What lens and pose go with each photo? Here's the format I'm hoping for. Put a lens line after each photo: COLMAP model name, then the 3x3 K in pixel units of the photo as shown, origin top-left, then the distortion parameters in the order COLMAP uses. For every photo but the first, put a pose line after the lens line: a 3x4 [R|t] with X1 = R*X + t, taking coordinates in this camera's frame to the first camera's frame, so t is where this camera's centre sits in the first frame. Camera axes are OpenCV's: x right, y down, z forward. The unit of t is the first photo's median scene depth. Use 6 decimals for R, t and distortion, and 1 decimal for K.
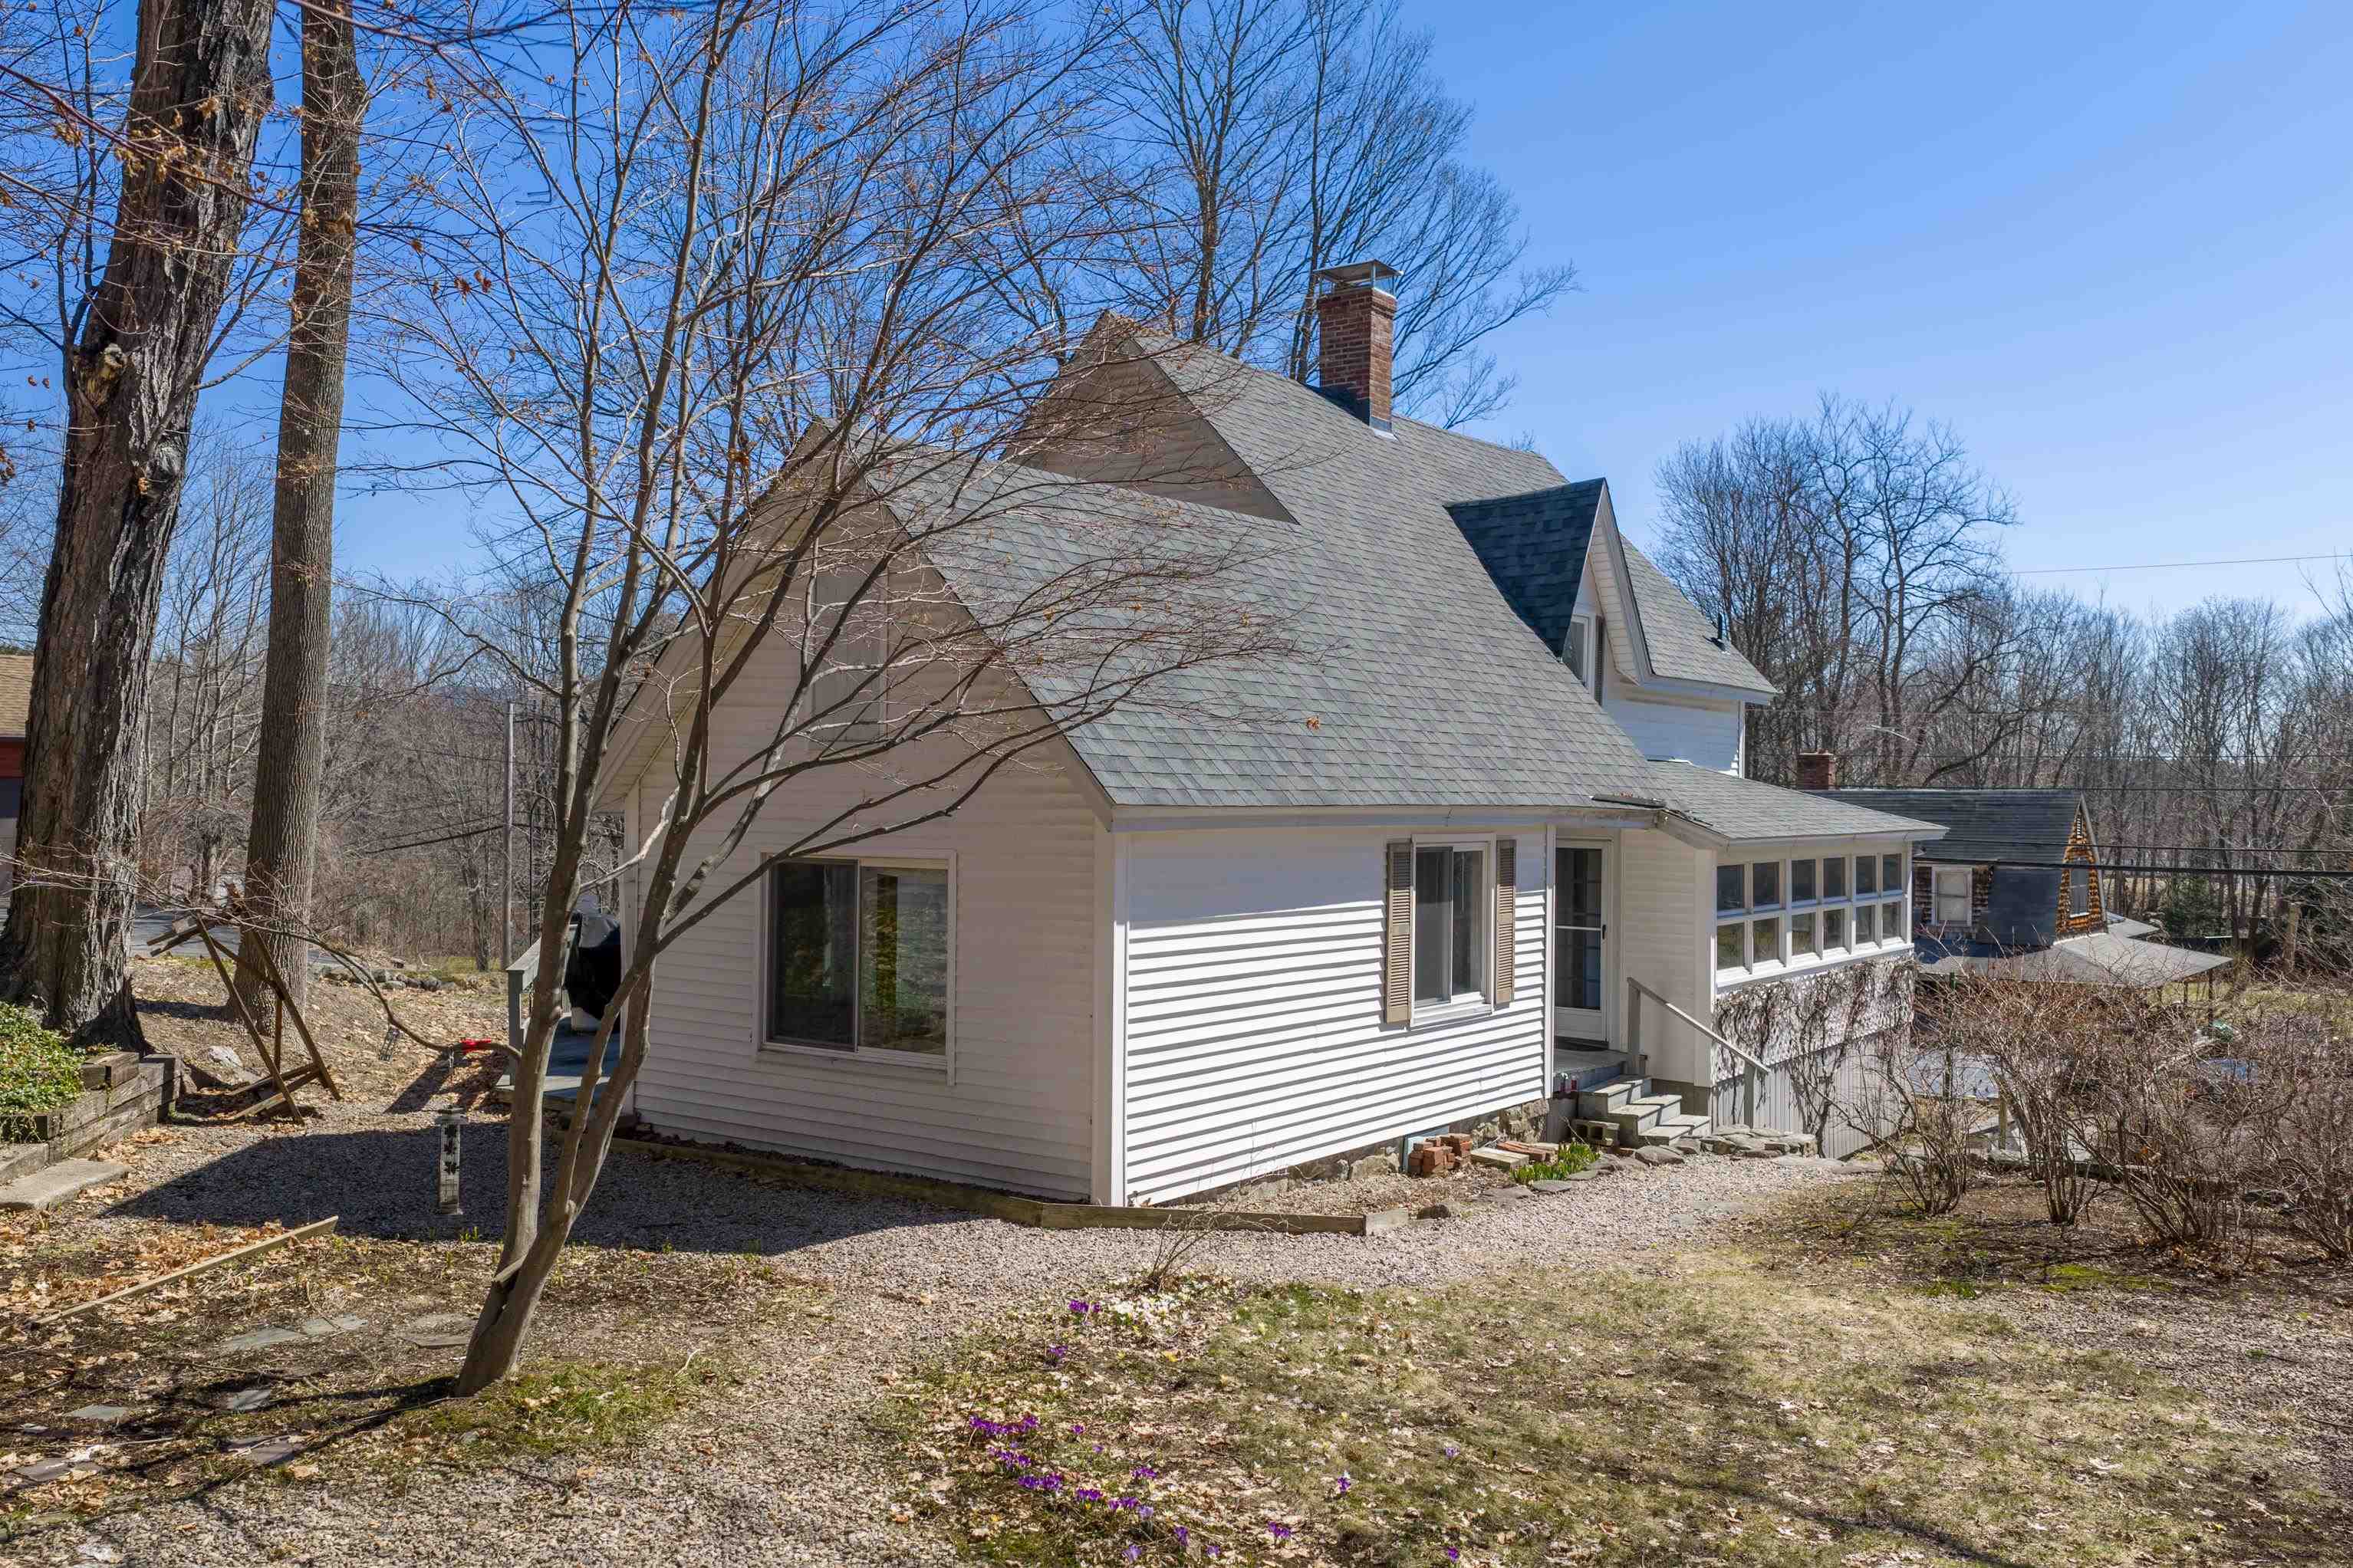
lens RADIAL K [[1886.5, 0, 1176.5], [0, 1886.5, 784.0], [0, 0, 1]] dist [0.052663, 0.004155]
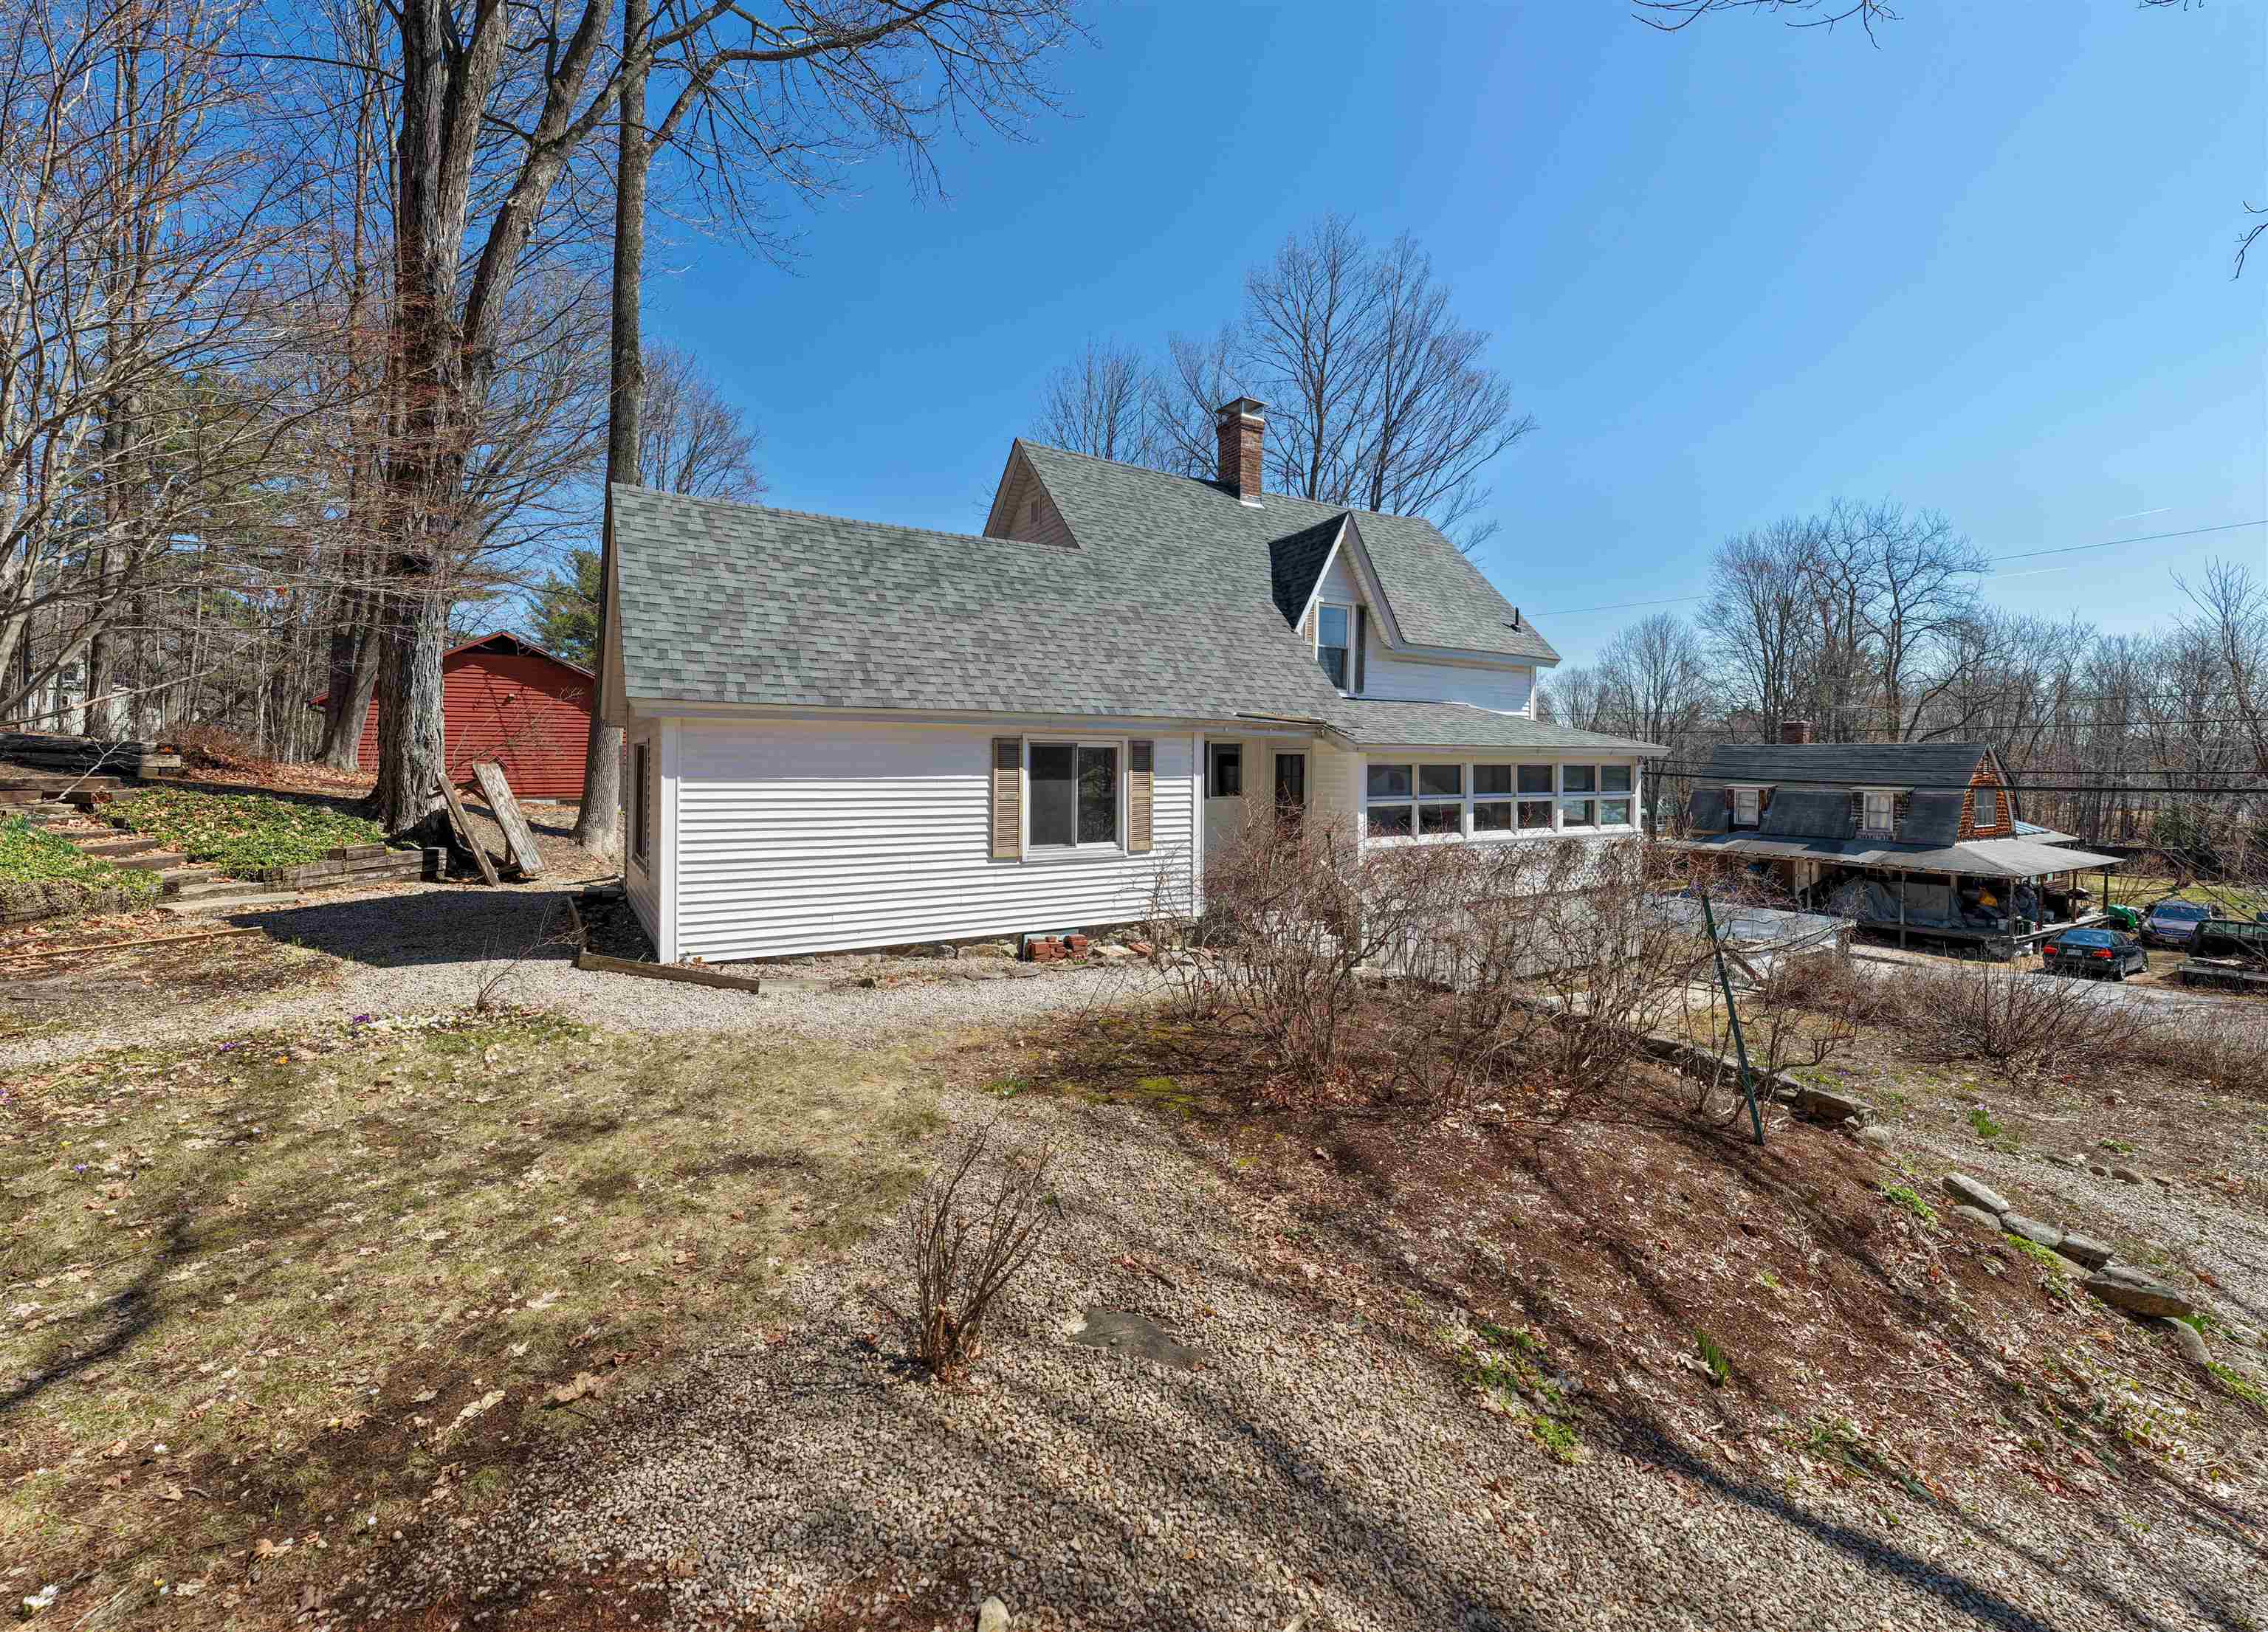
lens RADIAL K [[899.8, 0, 1131.7], [0, 899.8, 784.2], [0, 0, 1]] dist [-0.000553, -0.000045]
pose [[0.920539, 0.004329, -0.390626, 0.449228], [0.006442, 0.999634, 0.026261, 0.045687], [0.390597, -0.026691, 0.920175, 0.351121]]
